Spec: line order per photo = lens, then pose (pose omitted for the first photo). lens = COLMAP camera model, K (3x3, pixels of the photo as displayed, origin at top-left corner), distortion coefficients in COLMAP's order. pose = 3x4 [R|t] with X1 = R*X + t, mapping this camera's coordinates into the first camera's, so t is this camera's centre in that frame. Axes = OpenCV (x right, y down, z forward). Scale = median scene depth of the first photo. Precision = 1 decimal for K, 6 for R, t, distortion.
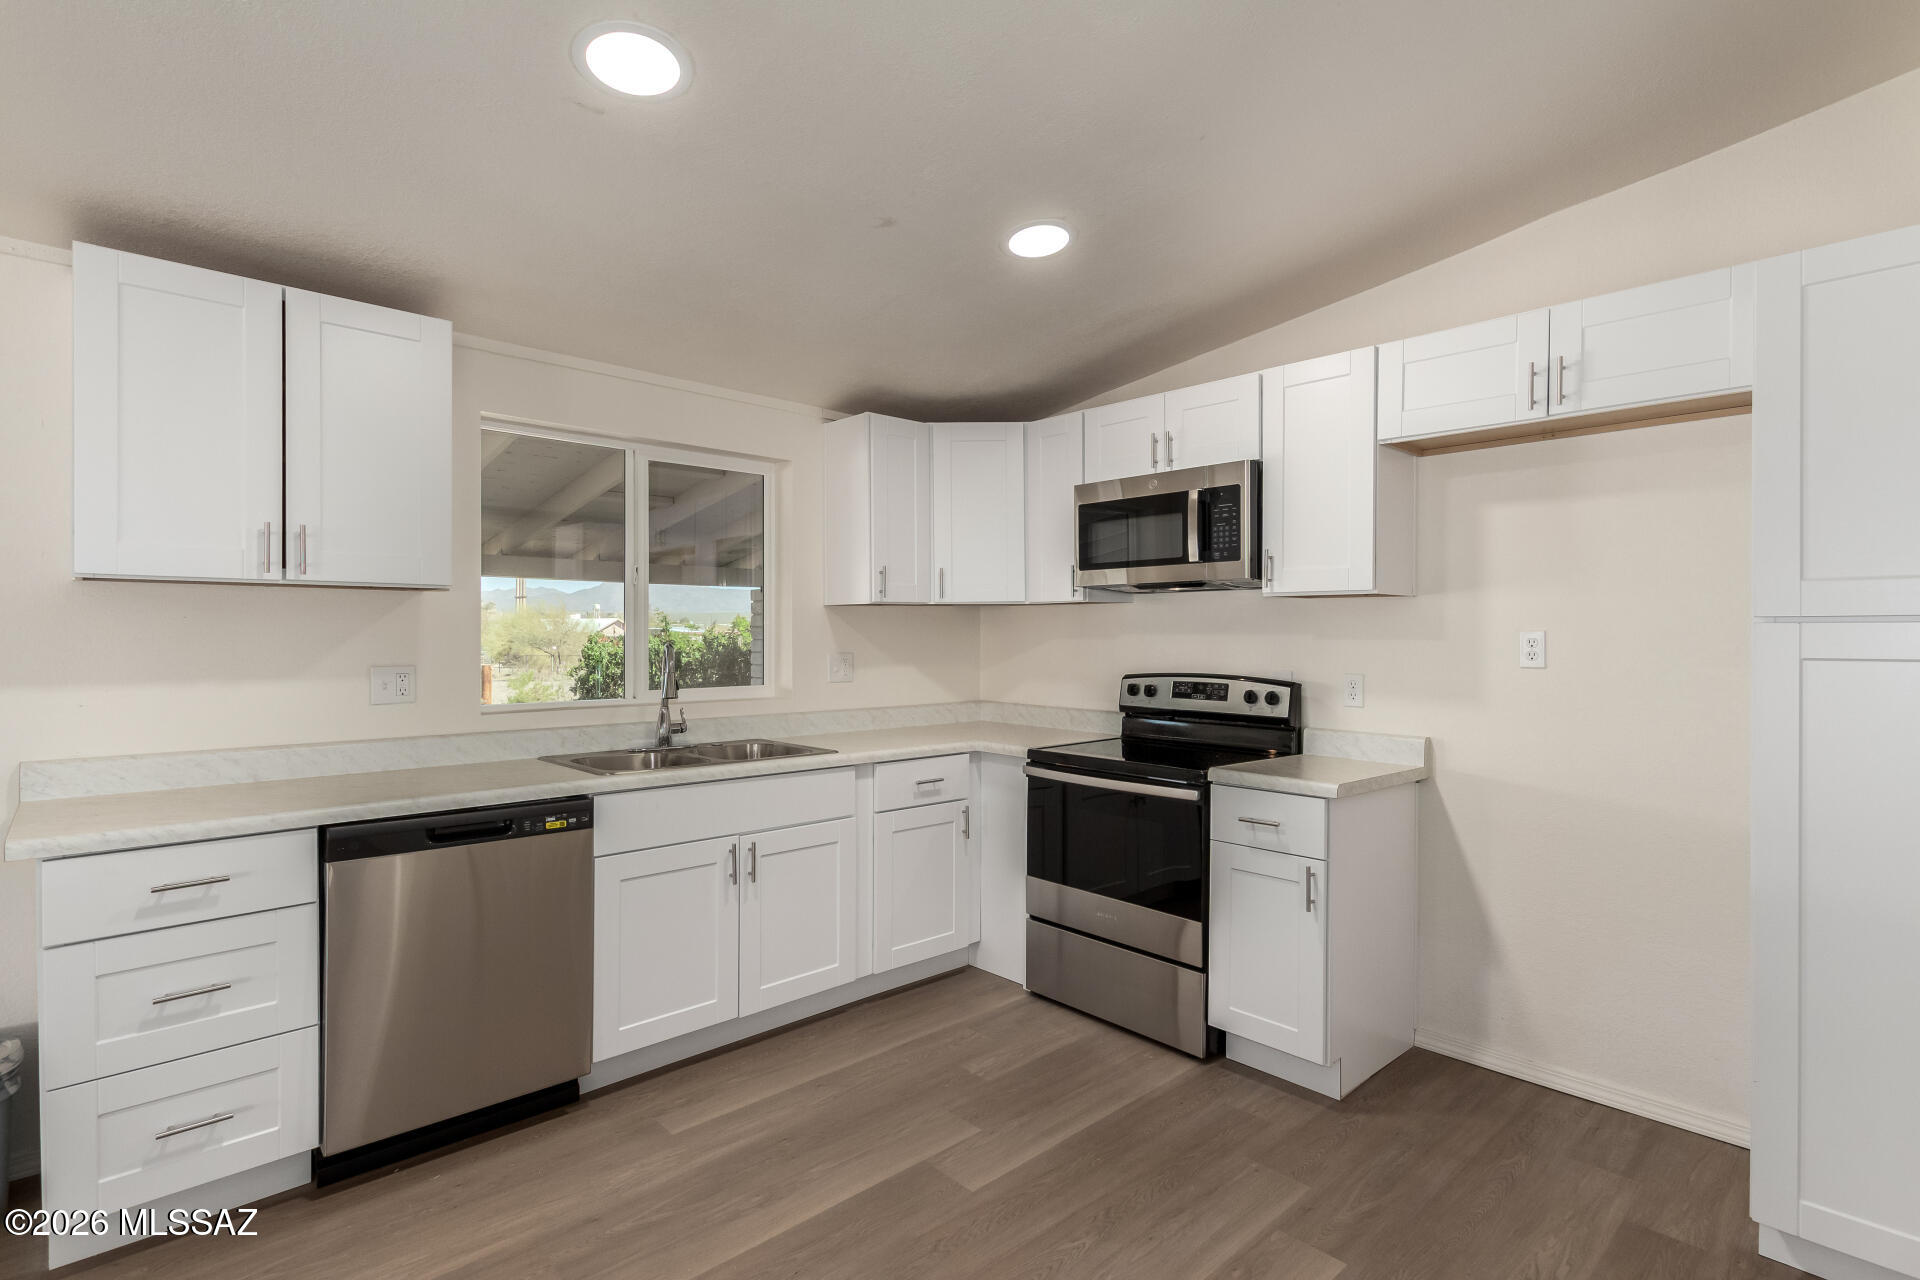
lens RADIAL K [[923.2, 0, 979.4], [0, 923.2, 638.0], [0, 0, 1]] dist [0.014281, -0.002890]
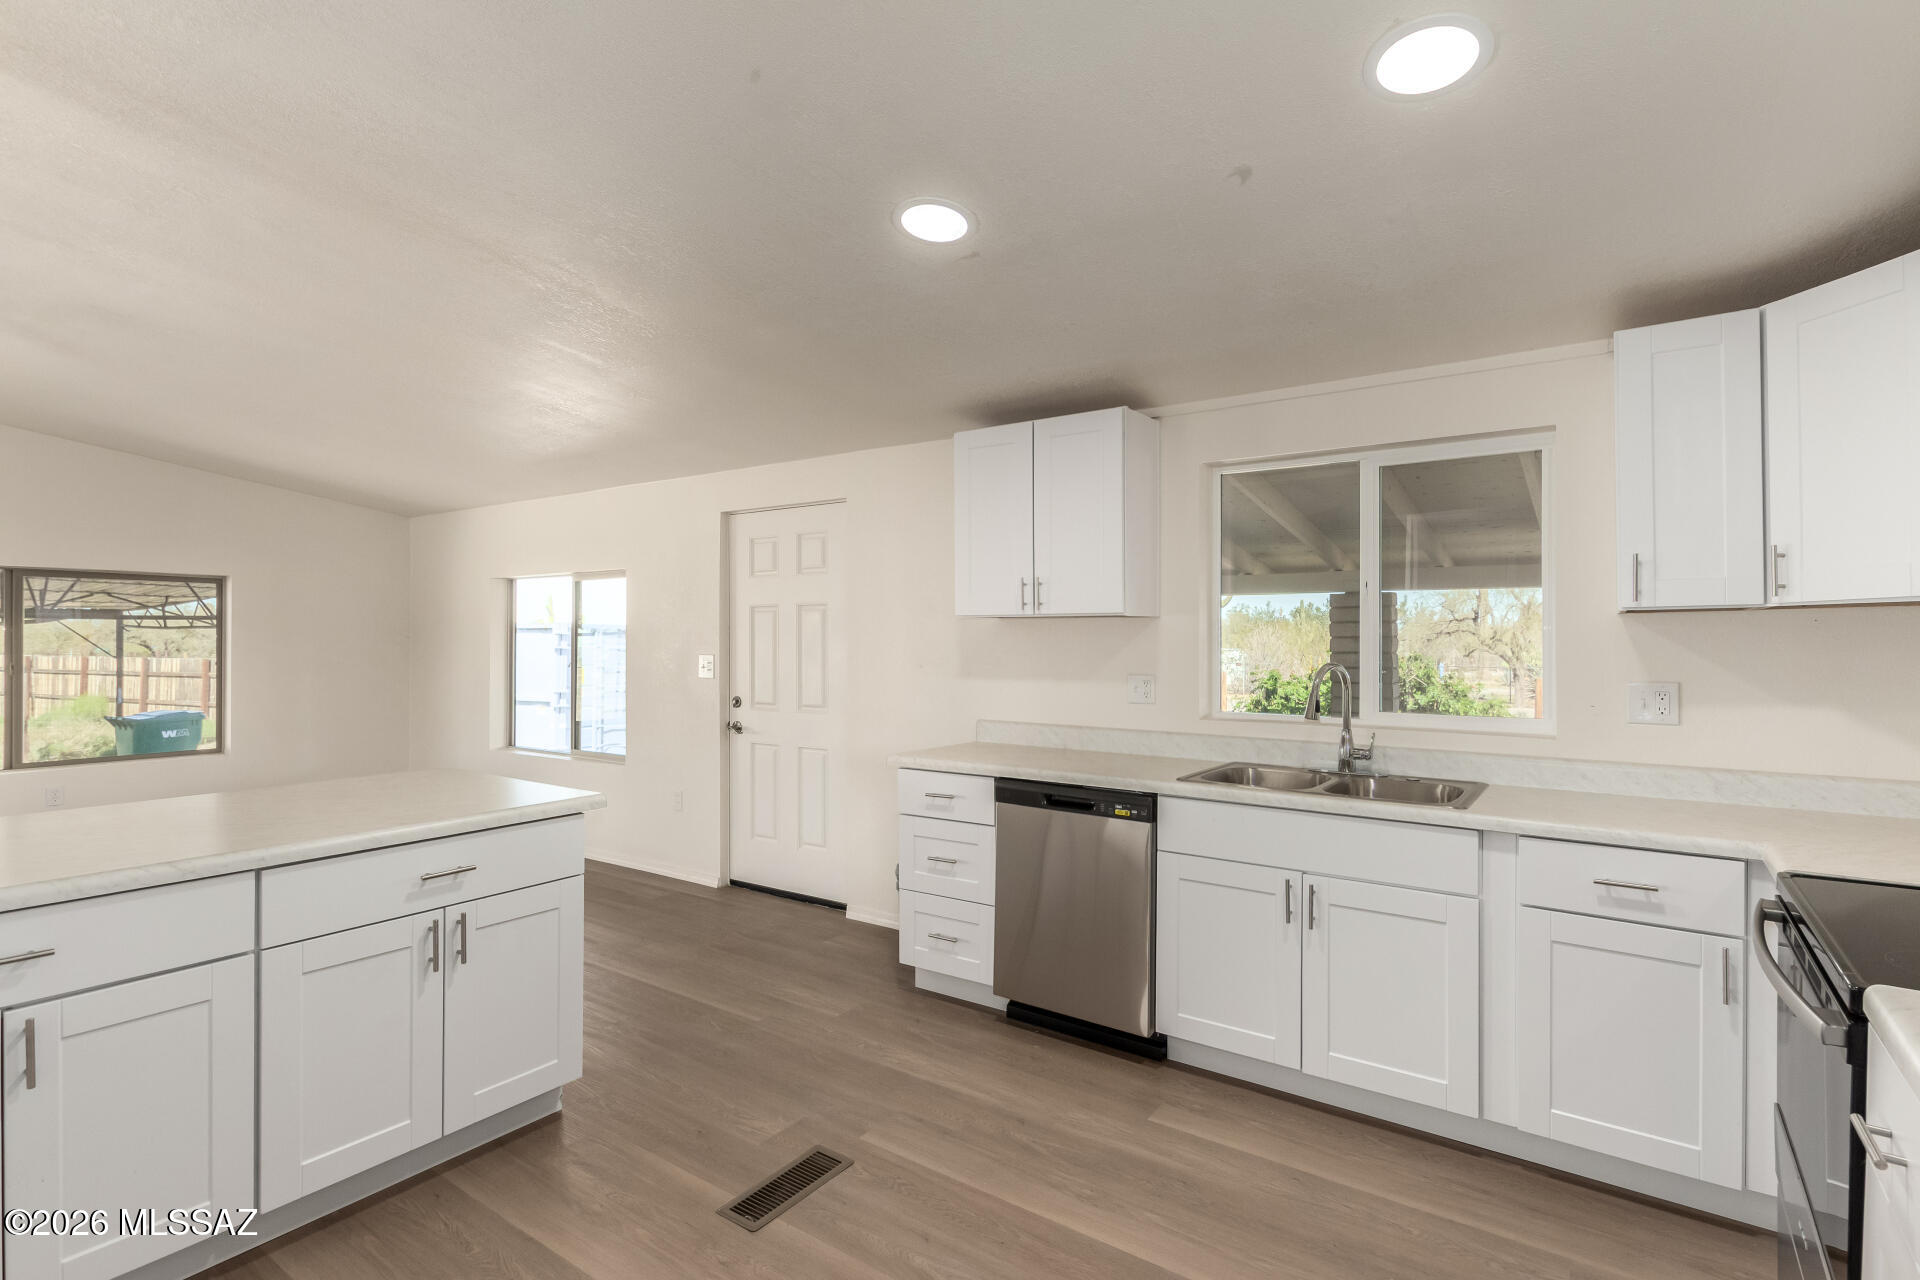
lens RADIAL K [[923.2, 0, 977.9], [0, 923.2, 638.9], [0, 0, 1]] dist [0.014281, -0.002890]
pose [[0.195930, -0.000994, -0.980617, 0.553985], [-0.003743, 0.999991, -0.001761, -0.015692], [0.980611, 0.004016, 0.195925, 0.481084]]
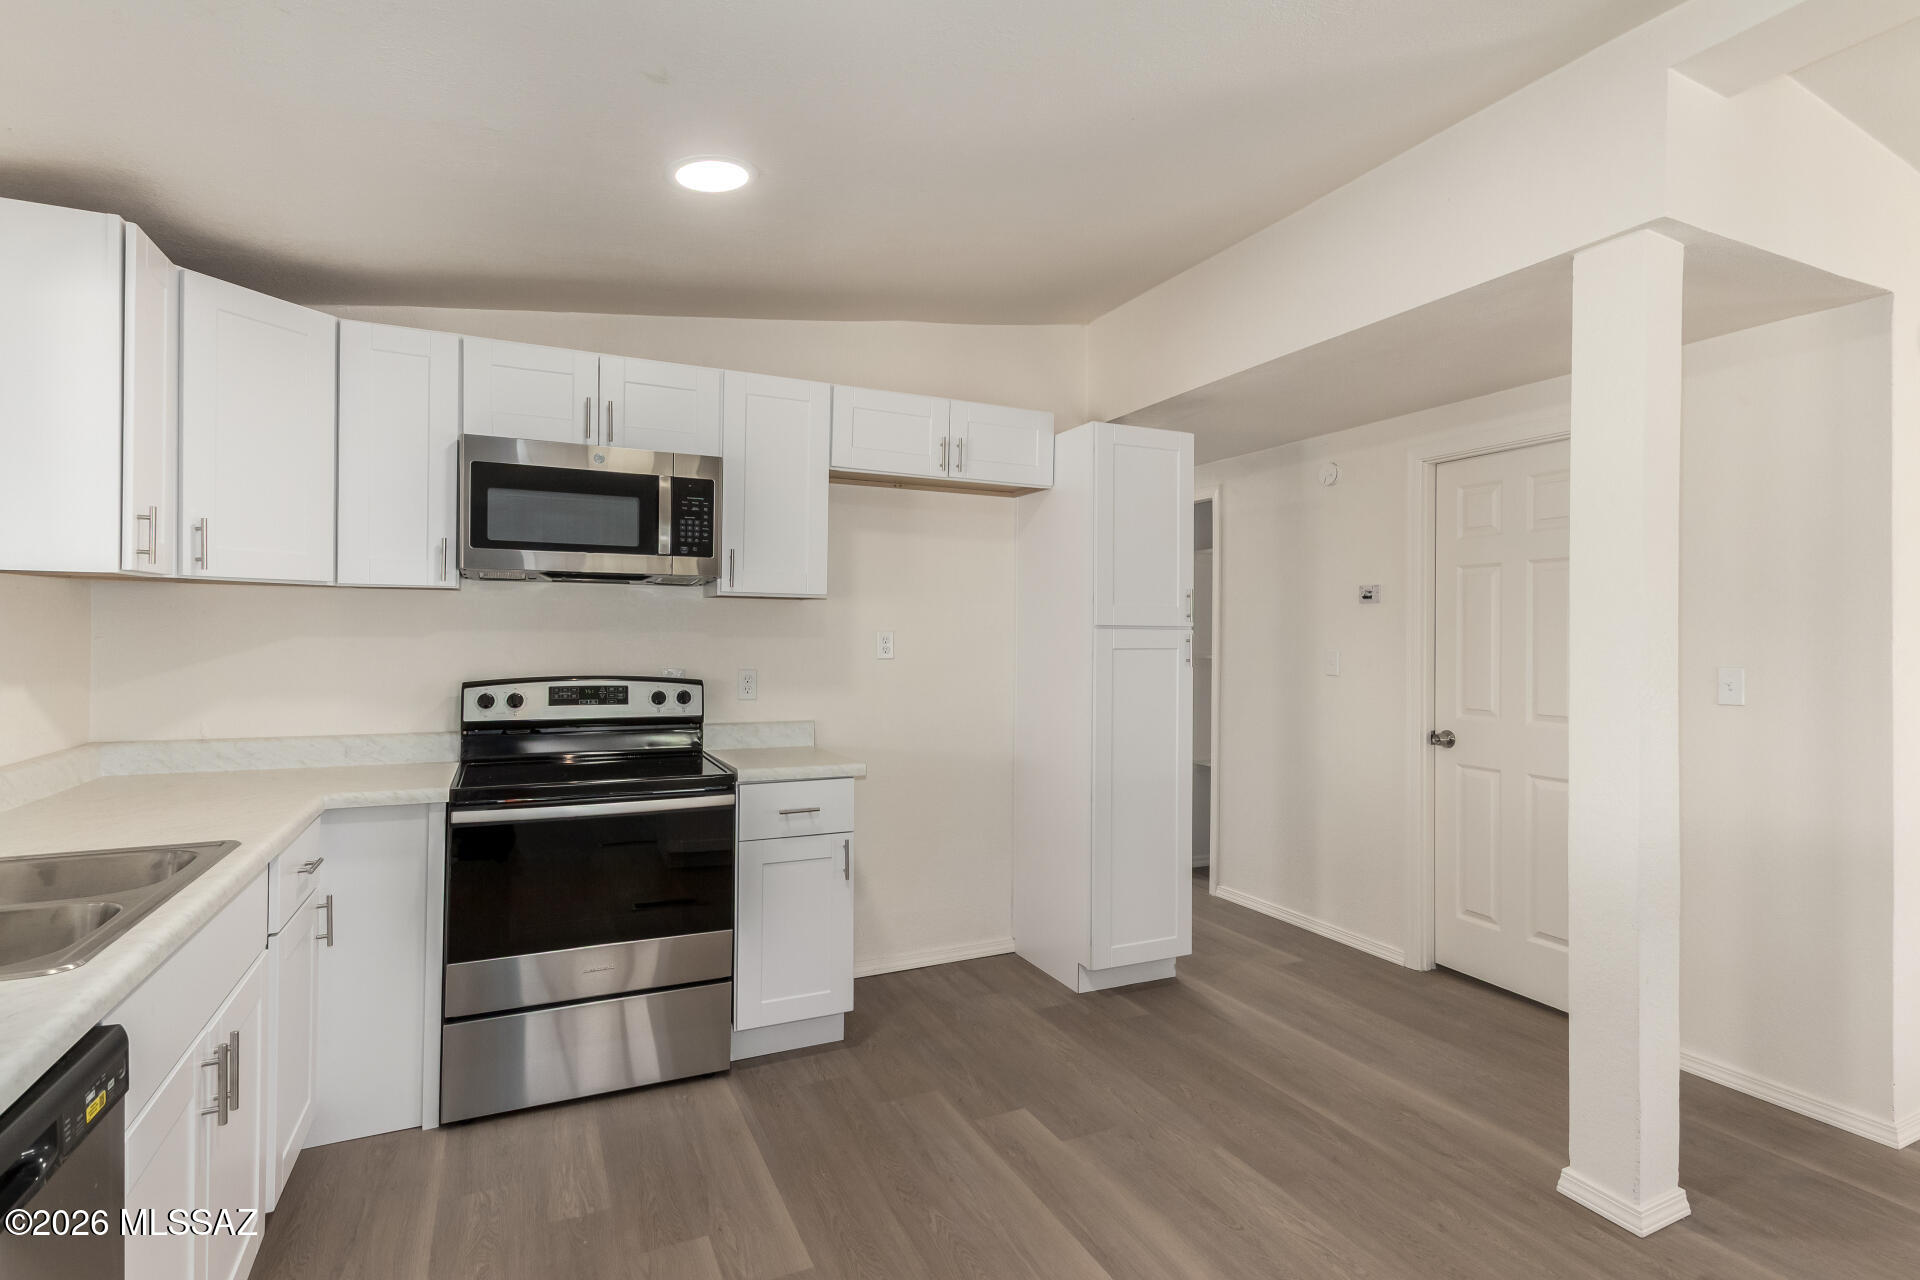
lens RADIAL K [[983.4, 0, 975.1], [0, 983.4, 631.1], [0, 0, 1]] dist [0.026812, 0.001252]
pose [[0.296095, 0.001593, 0.955157, -0.636204], [-0.004222, 0.999991, -0.000359, -0.006639], [-0.955149, -0.003926, 0.296099, 0.420830]]
